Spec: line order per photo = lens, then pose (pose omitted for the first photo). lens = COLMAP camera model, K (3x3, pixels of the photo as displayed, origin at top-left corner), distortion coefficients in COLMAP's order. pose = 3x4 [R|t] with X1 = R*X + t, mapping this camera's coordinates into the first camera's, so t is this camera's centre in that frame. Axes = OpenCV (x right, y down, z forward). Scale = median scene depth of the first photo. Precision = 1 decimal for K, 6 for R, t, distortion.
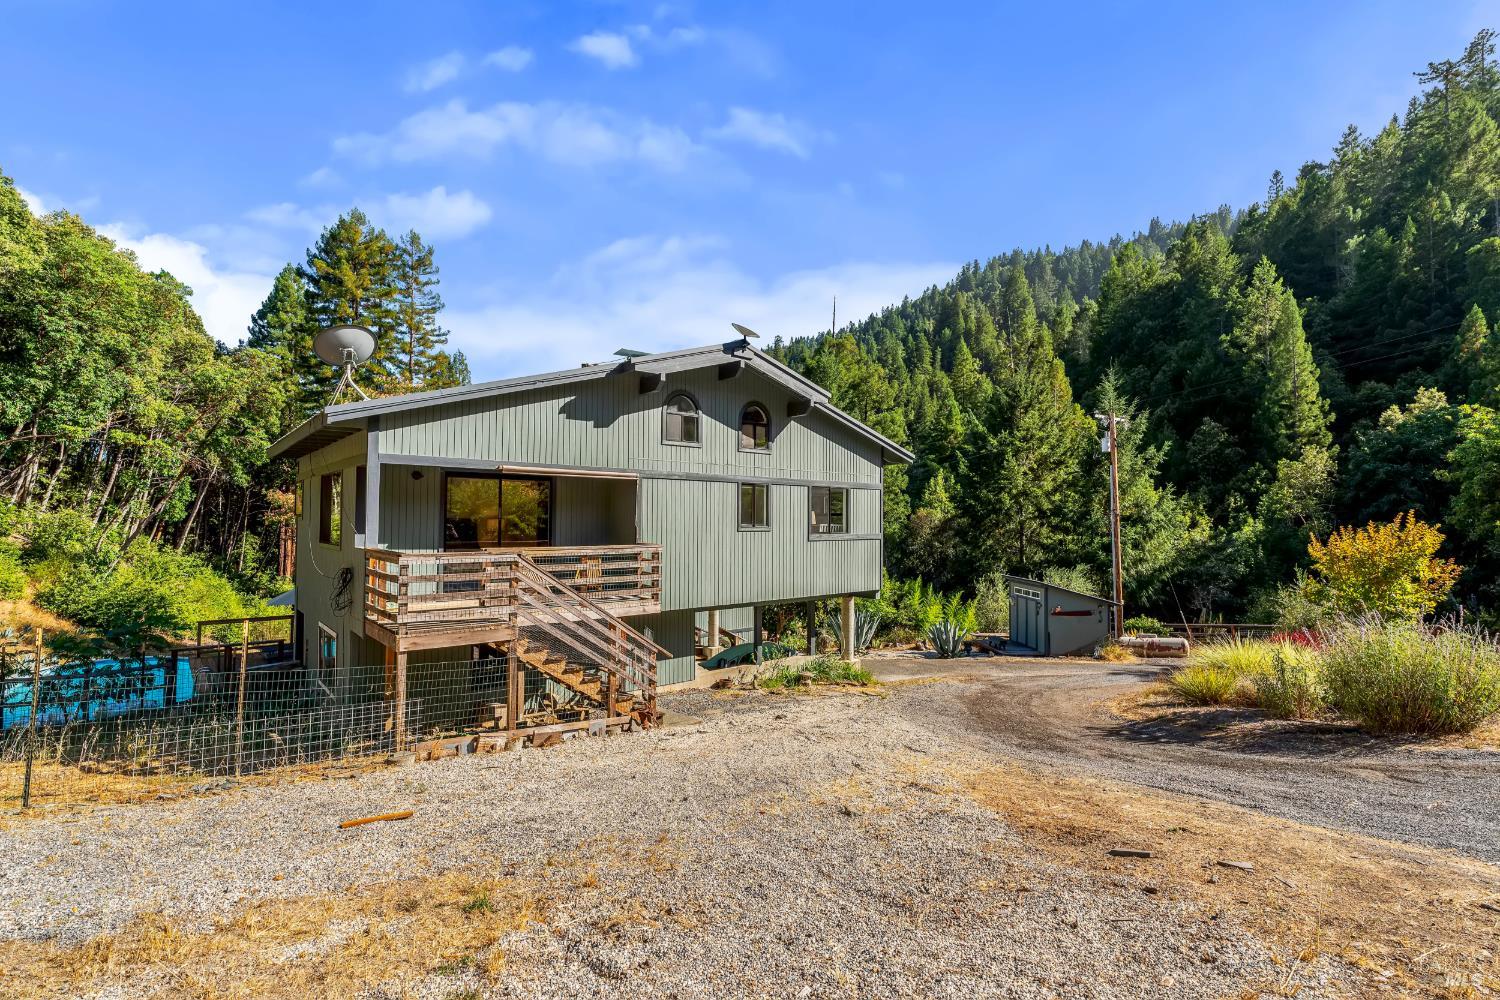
lens RADIAL K [[686.2, 0, 749.2], [0, 686.2, 488.4], [0, 0, 1]] dist [-0.000098, 0.000300]
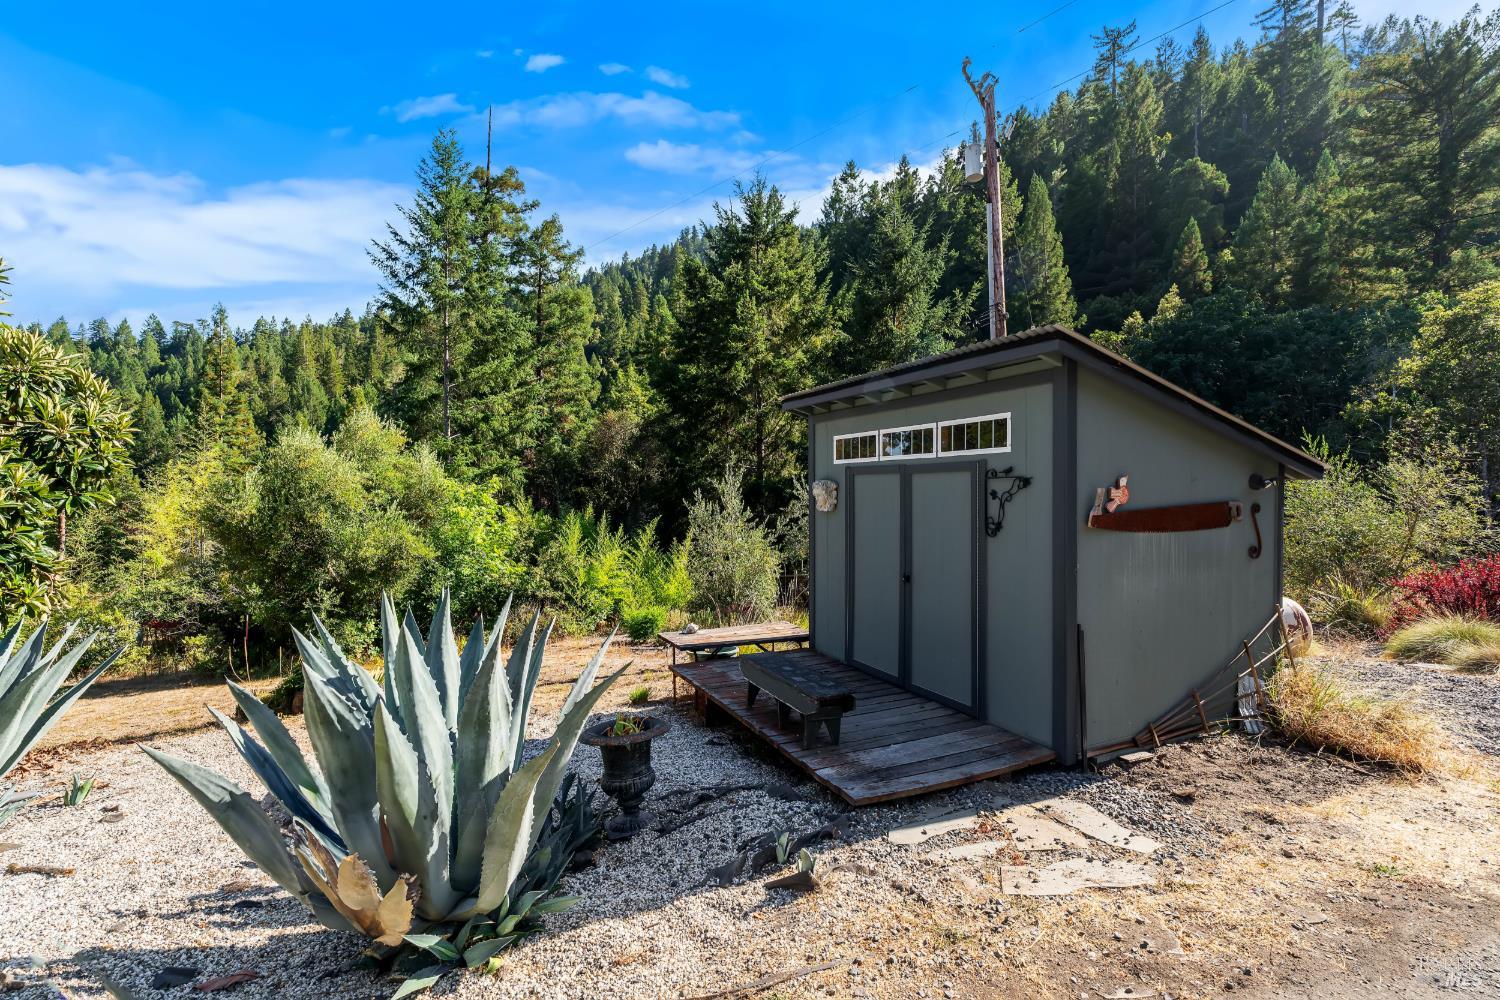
lens RADIAL K [[686.2, 0, 749.2], [0, 686.2, 488.4], [0, 0, 1]] dist [-0.000098, 0.000300]
pose [[0.920666, -0.011513, 0.390181, 0.121089], [-0.009842, 0.998563, 0.052687, 0.068252], [-0.390227, -0.052347, 0.919230, 0.360684]]
